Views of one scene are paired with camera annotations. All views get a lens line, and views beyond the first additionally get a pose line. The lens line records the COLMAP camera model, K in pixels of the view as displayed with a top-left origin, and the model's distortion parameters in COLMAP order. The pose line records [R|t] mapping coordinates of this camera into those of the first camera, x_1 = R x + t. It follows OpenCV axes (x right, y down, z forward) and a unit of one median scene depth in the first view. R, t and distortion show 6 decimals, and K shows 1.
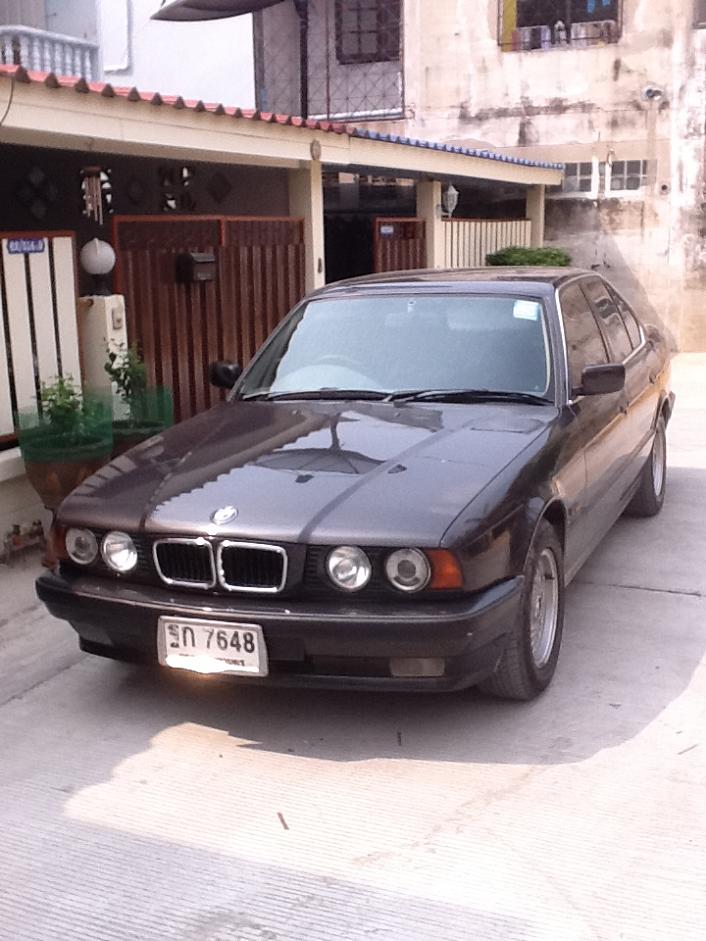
lens RADIAL K [[1163.1, 0, 354.0], [0, 1163.1, 469.9], [0, 0, 1]] dist [-0.029079, 0.000000]
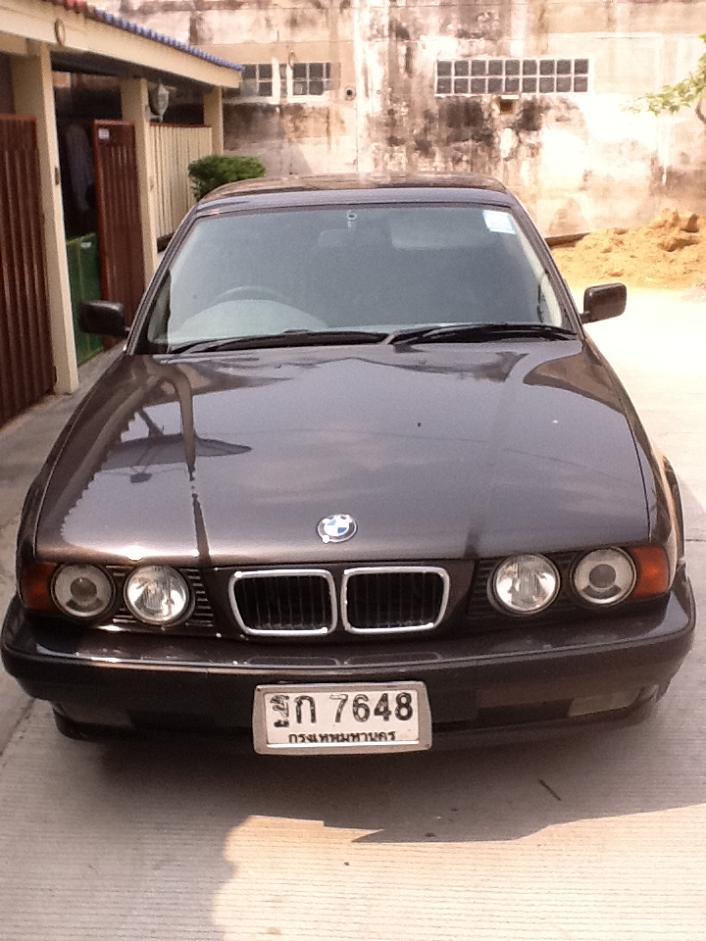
lens RADIAL K [[1163.1, 0, 349.2], [0, 1163.1, 472.1], [0, 0, 1]] dist [-0.029079, 0.000000]
pose [[0.934469, -0.092789, 0.343742, -0.110556], [0.068091, 0.994198, 0.083266, -0.016662], [-0.349473, -0.054404, 0.935365, 0.115297]]
